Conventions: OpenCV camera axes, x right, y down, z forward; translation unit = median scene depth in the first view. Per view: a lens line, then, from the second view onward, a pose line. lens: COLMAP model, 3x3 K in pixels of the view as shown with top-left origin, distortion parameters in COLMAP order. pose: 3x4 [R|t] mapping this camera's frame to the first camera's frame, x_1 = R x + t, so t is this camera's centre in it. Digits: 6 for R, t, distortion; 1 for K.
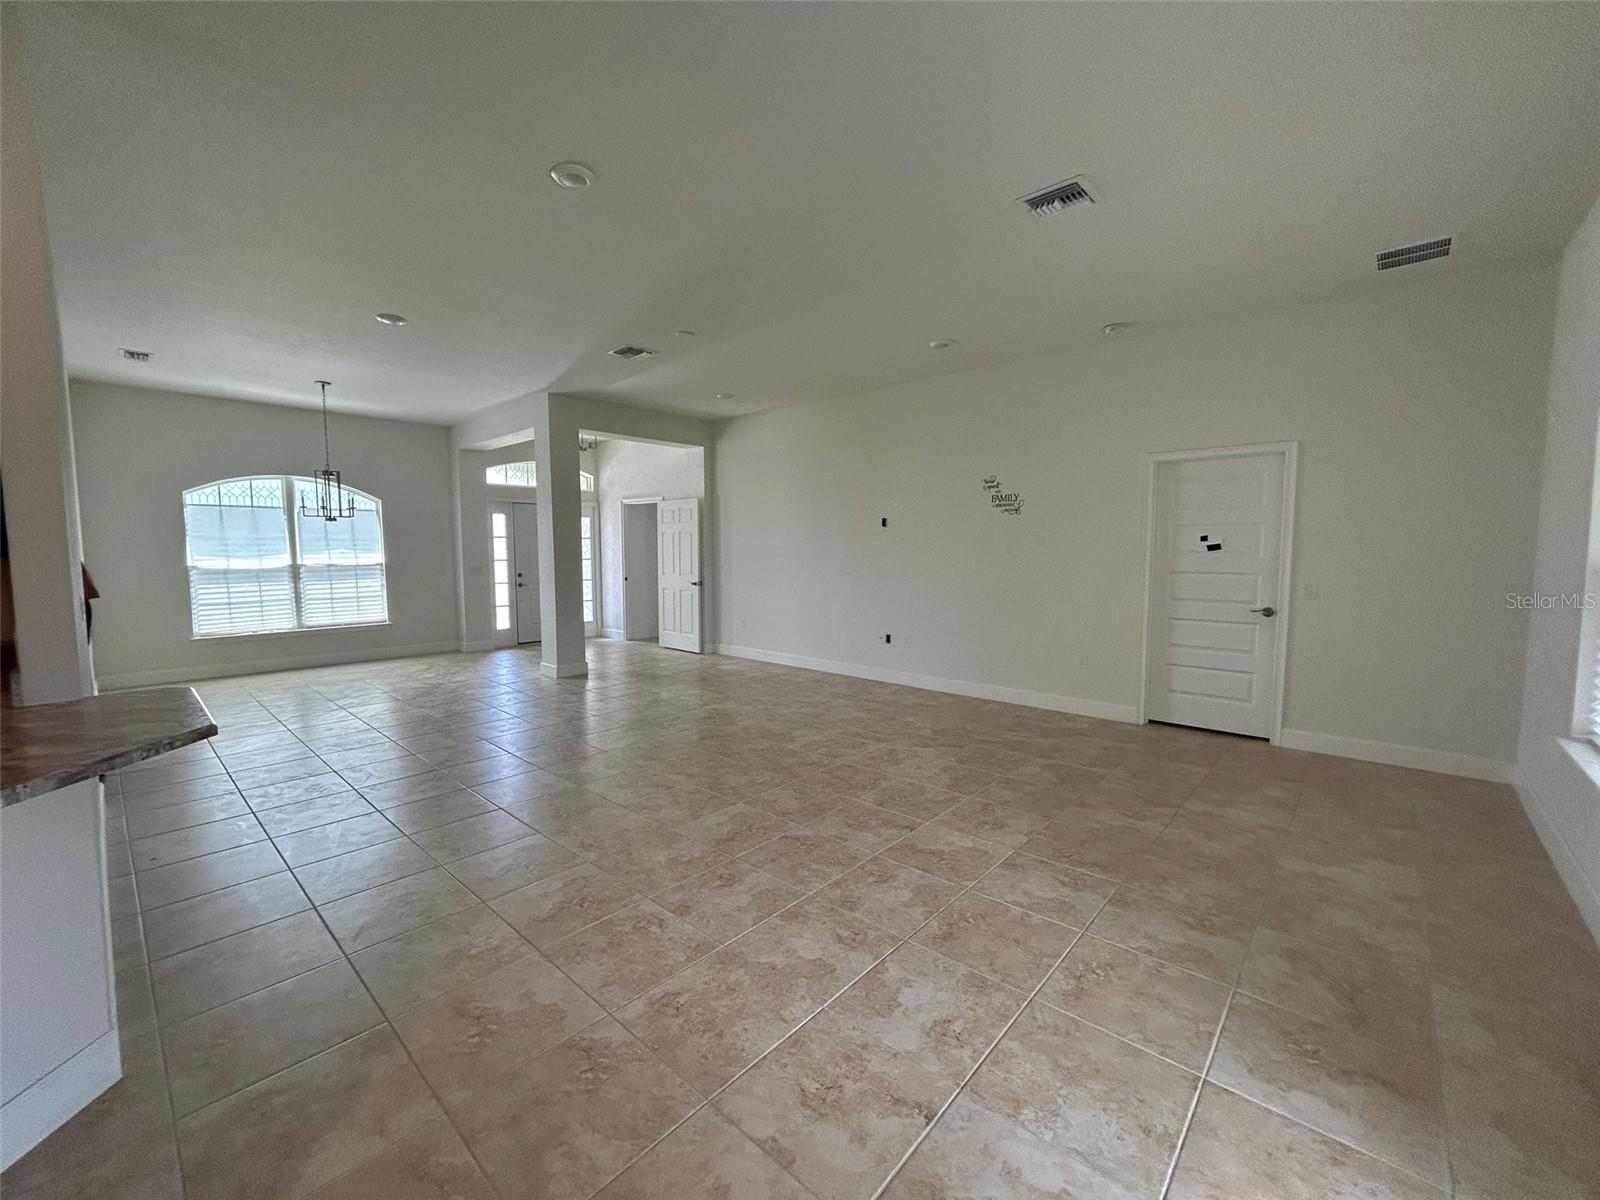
lens RADIAL K [[641.9, 0, 783.6], [0, 641.9, 598.2], [0, 0, 1]] dist [0.005948, -0.000953]
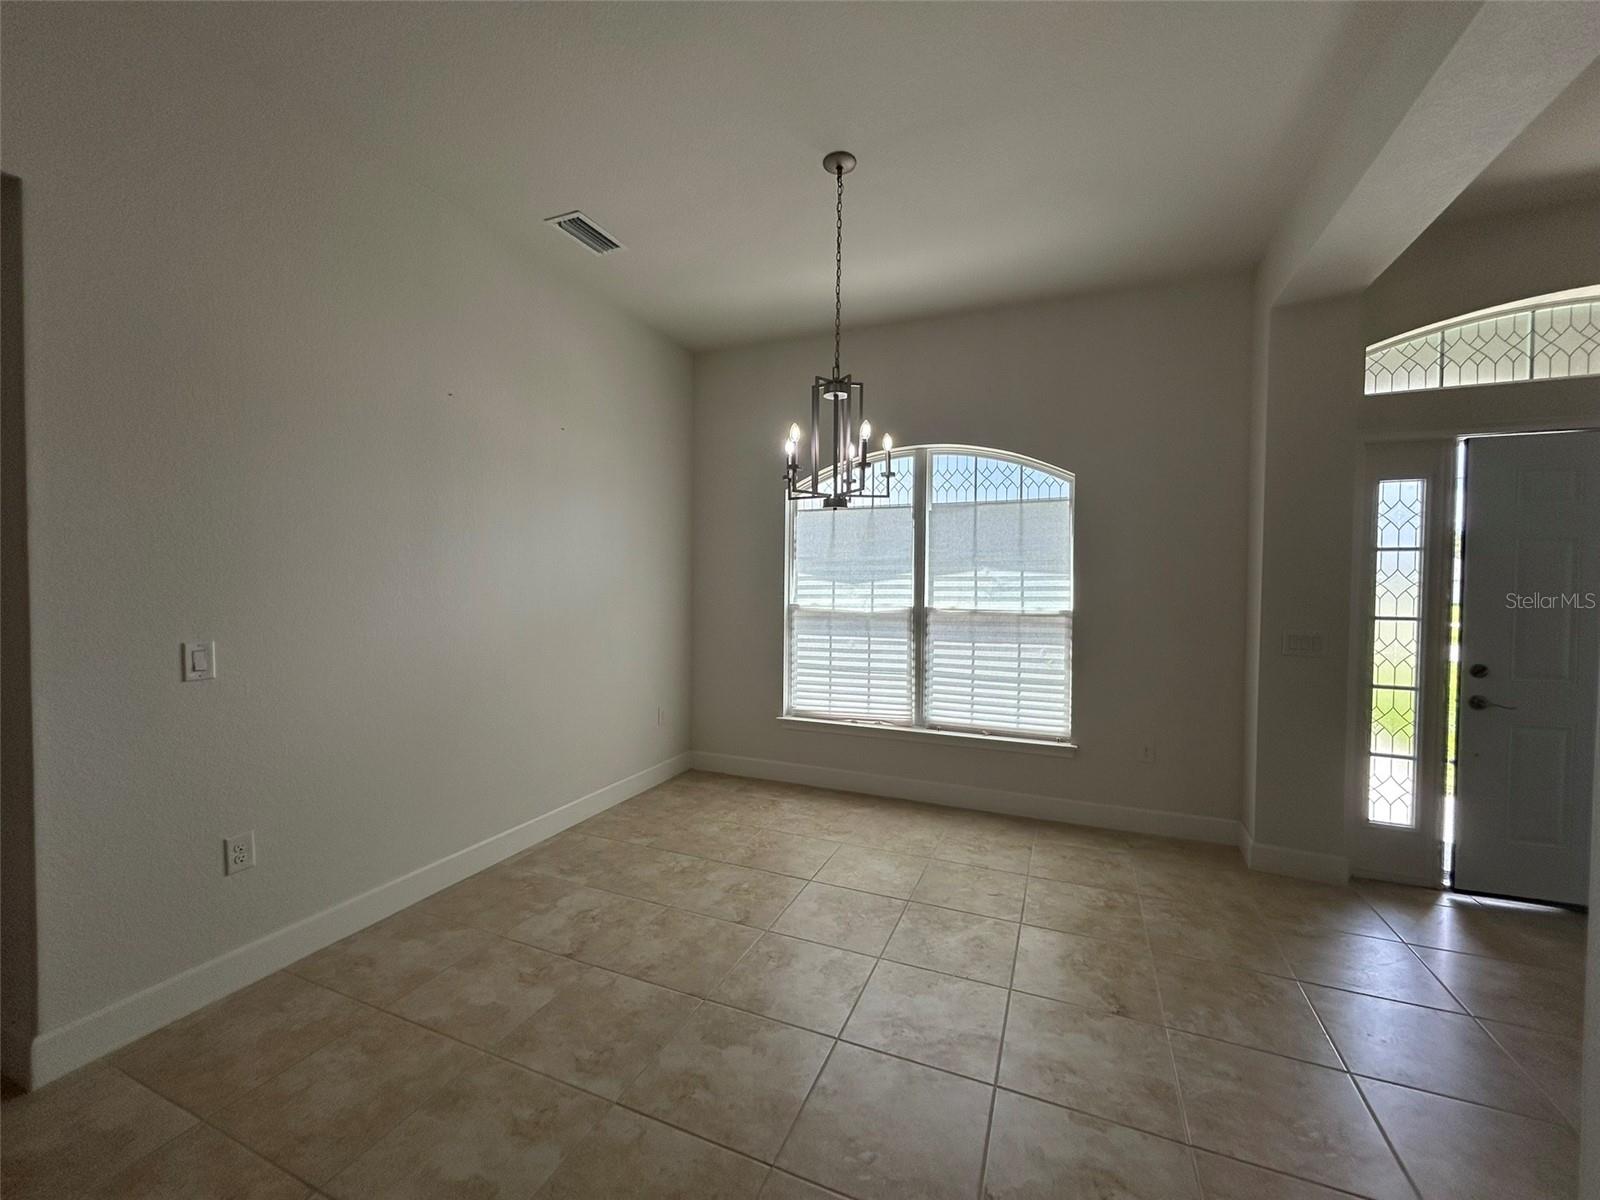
lens RADIAL K [[641.9, 0, 817.0], [0, 641.9, 603.5], [0, 0, 1]] dist [0.005948, -0.000953]
pose [[0.355985, 0.039578, -0.933653, -0.378457], [-0.084916, 0.996339, 0.009859, -0.071975], [0.930626, 0.075772, 0.358042, 0.966002]]
